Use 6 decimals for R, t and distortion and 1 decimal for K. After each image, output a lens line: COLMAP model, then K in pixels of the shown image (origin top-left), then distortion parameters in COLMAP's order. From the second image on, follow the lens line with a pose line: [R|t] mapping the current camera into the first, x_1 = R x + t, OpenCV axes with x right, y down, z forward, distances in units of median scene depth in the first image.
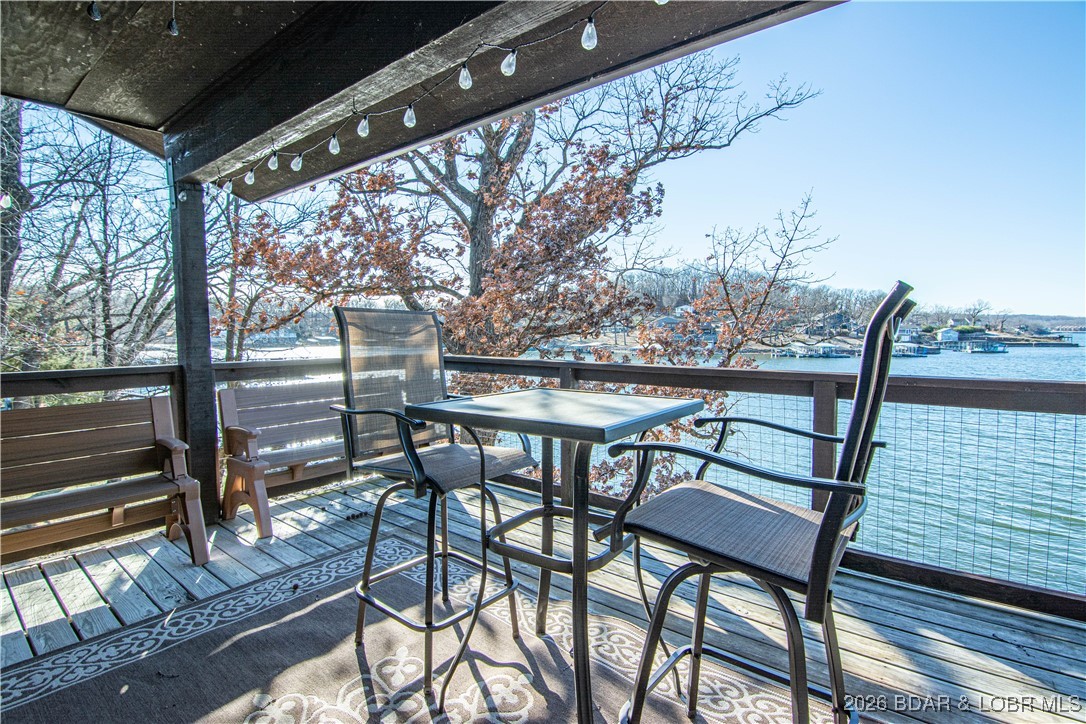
lens RADIAL K [[522.8, 0, 539.3], [0, 522.8, 358.8], [0, 0, 1]] dist [-0.006201, -0.011806]
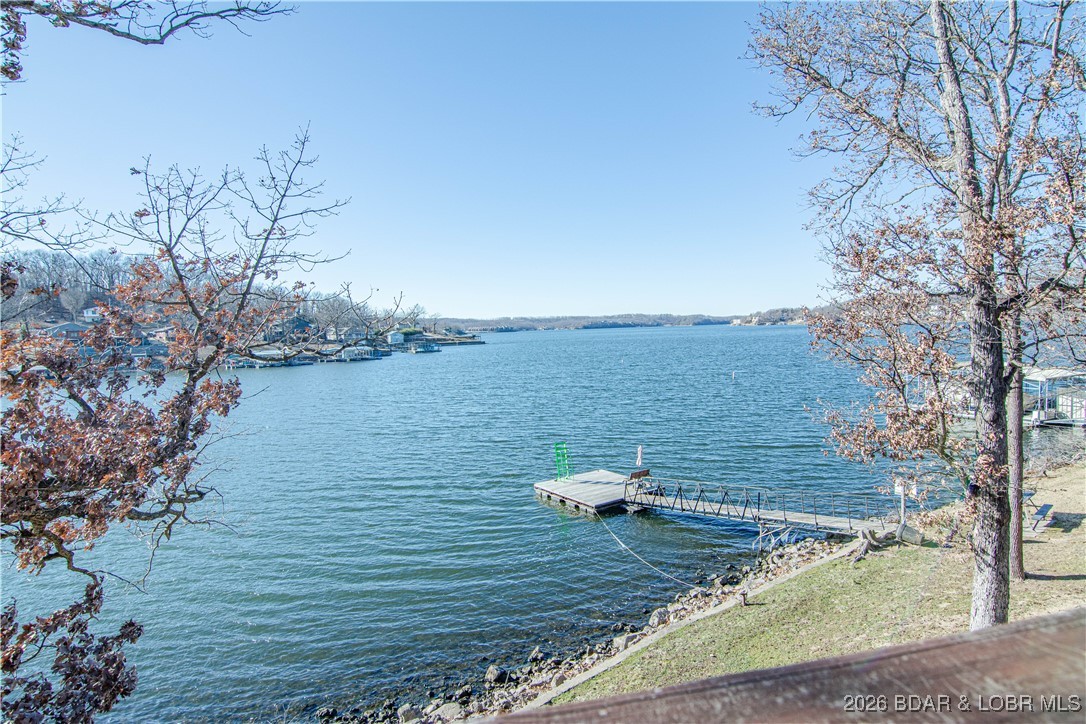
lens RADIAL K [[597.3, 0, 539.8], [0, 597.3, 362.9], [0, 0, 1]] dist [0.000548, -0.013567]
pose [[0.616160, -0.060356, 0.785305, 0.077677], [0.069279, 0.997348, 0.022296, -0.013110], [-0.784568, 0.040668, 0.618707, 0.278795]]
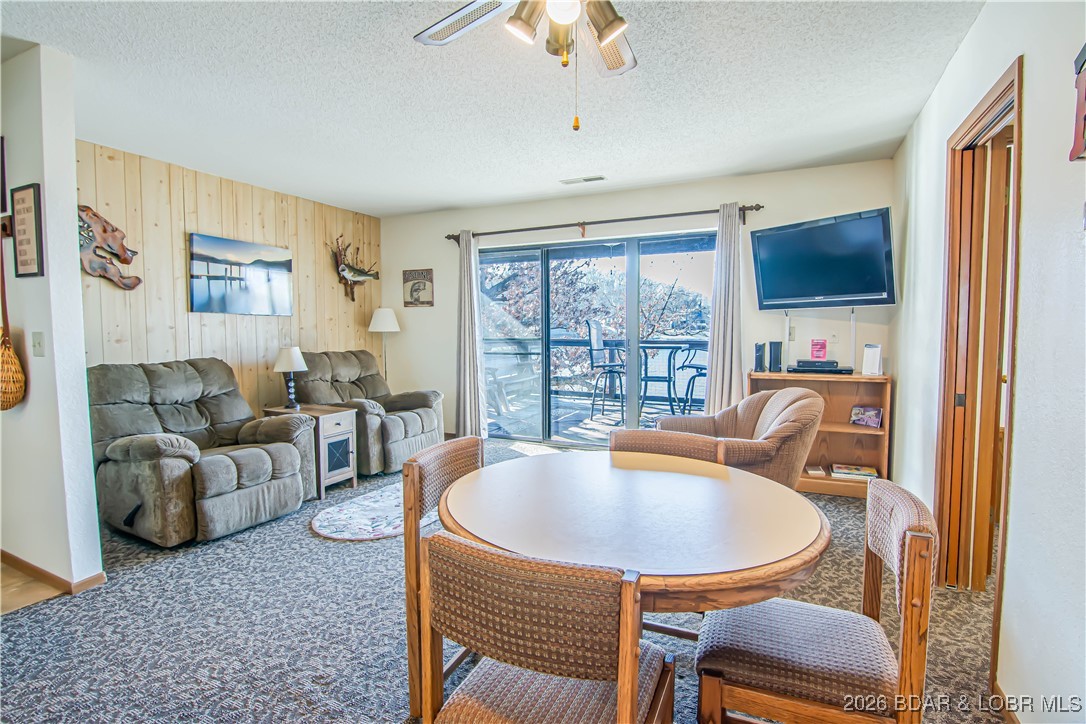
lens RADIAL K [[522.8, 0, 539.3], [0, 522.8, 358.8], [0, 0, 1]] dist [-0.006201, -0.011806]
pose [[0.974607, -0.013515, 0.223512, -0.278879], [0.011067, 0.999864, 0.012200, 0.020425], [-0.223647, -0.009417, 0.974625, -0.429775]]
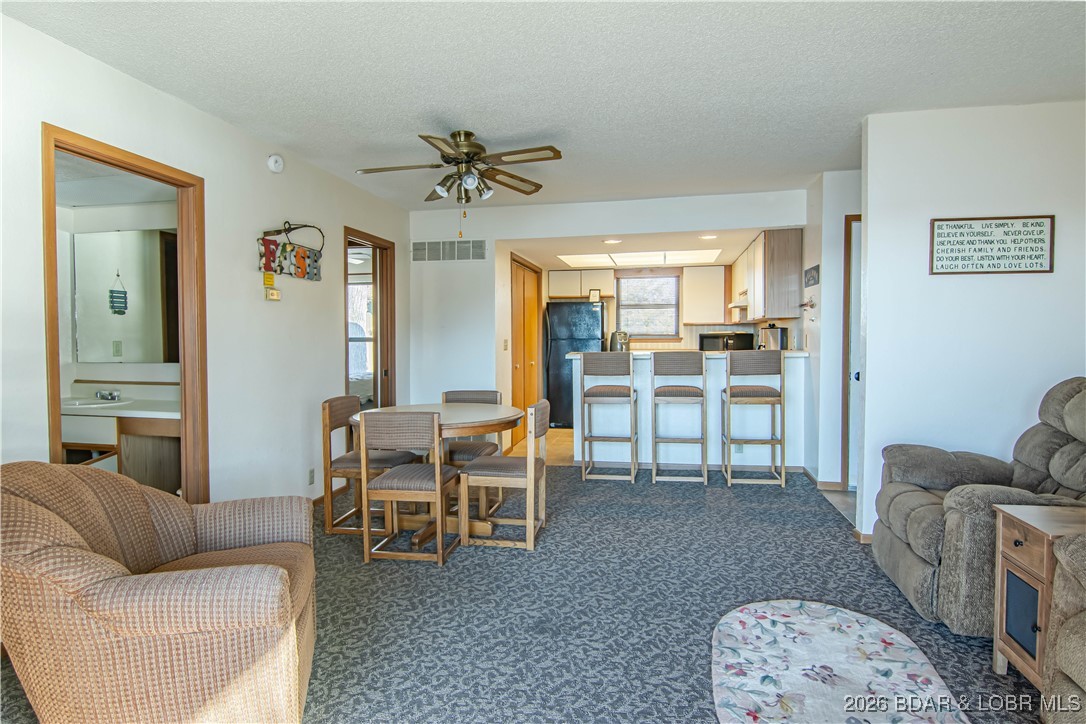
lens RADIAL K [[606.4, 0, 543.0], [0, 606.4, 362.0], [0, 0, 1]] dist [-0.000668, -0.025101]
pose [[-0.889894, 0.024416, -0.455514, -0.117368], [-0.017303, 0.996041, 0.087191, -0.001991], [0.455840, 0.085473, -0.885948, 0.045583]]
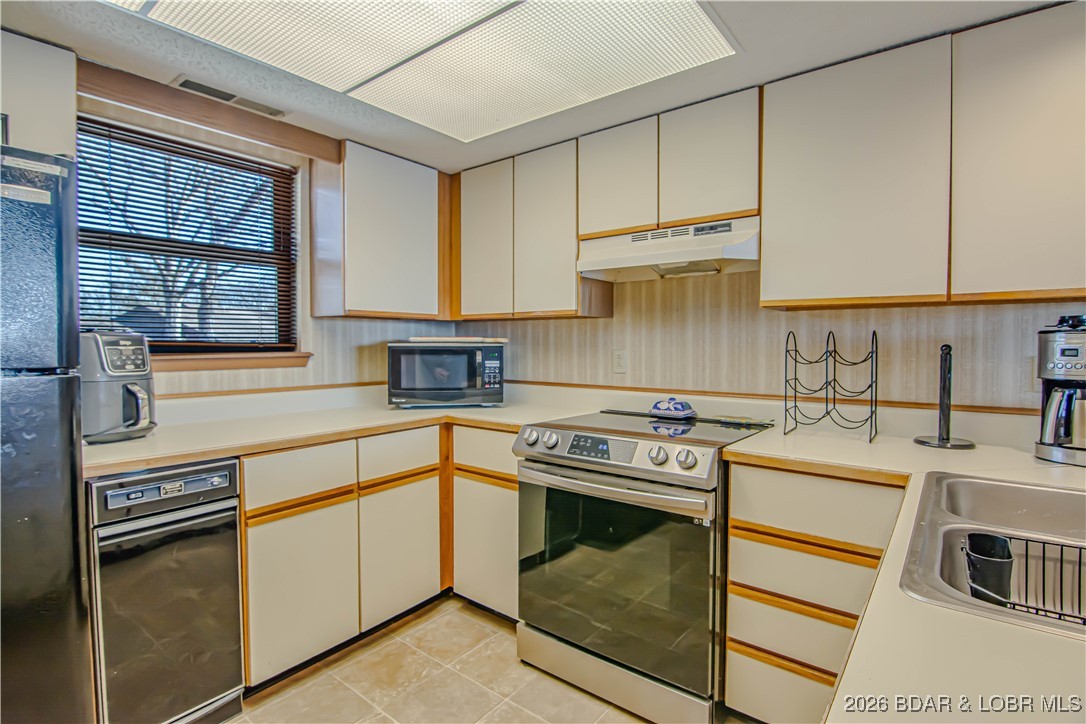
lens RADIAL K [[522.8, 0, 539.3], [0, 522.8, 358.8], [0, 0, 1]] dist [-0.006201, -0.011806]
pose [[0.002246, 0.032501, -0.999469, -0.422088], [-0.052243, 0.998111, 0.032339, 0.022176], [0.998632, 0.052143, 0.003939, -0.488884]]
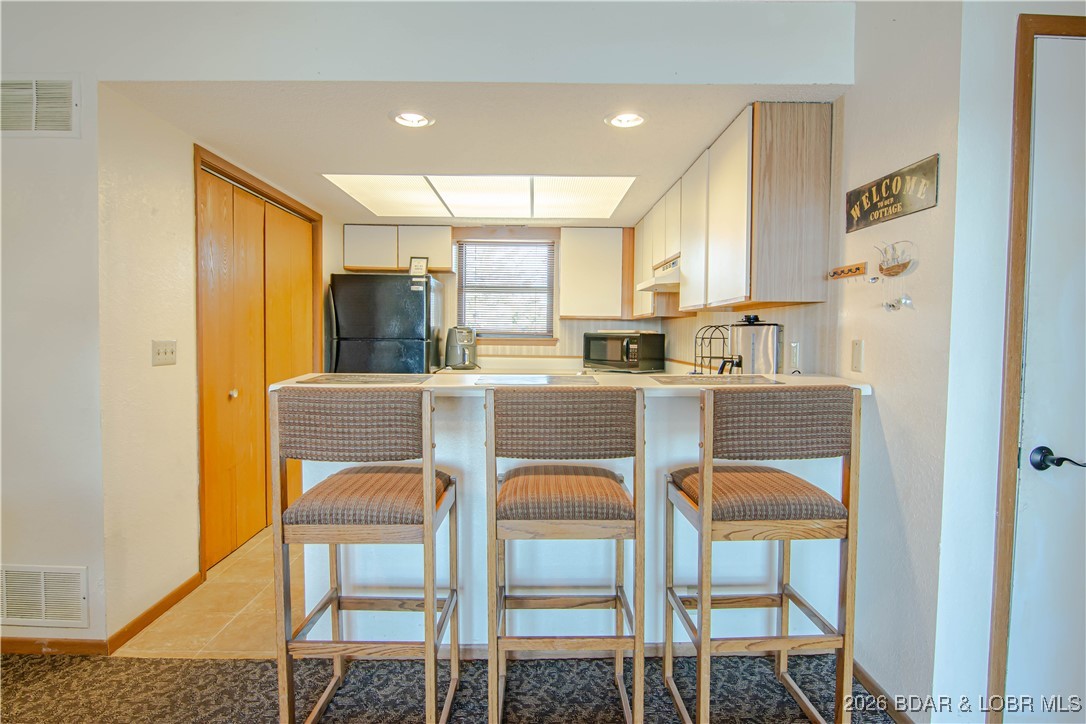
lens RADIAL K [[596.7, 0, 518.8], [0, 596.7, 358.8], [0, 0, 1]] dist [0.036825, -0.035133]
pose [[-0.779889, 0.019744, -0.625606, -0.312671], [-0.041046, 0.995738, 0.082595, 0.008738], [0.624570, 0.090094, -0.775755, -0.204271]]
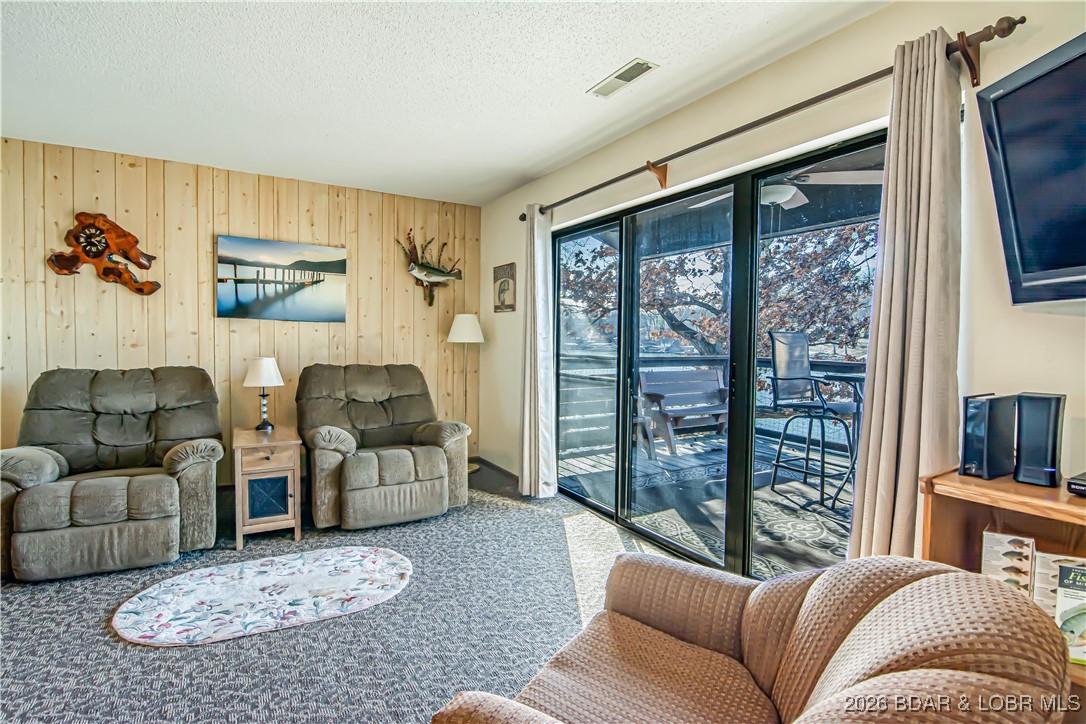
lens RADIAL K [[522.8, 0, 539.3], [0, 522.8, 358.8], [0, 0, 1]] dist [-0.006201, -0.011806]
pose [[0.933129, 0.031329, -0.358175, -0.096819], [-0.034951, 0.999382, -0.003643, 0.010479], [0.357840, 0.015918, 0.933647, -0.259899]]
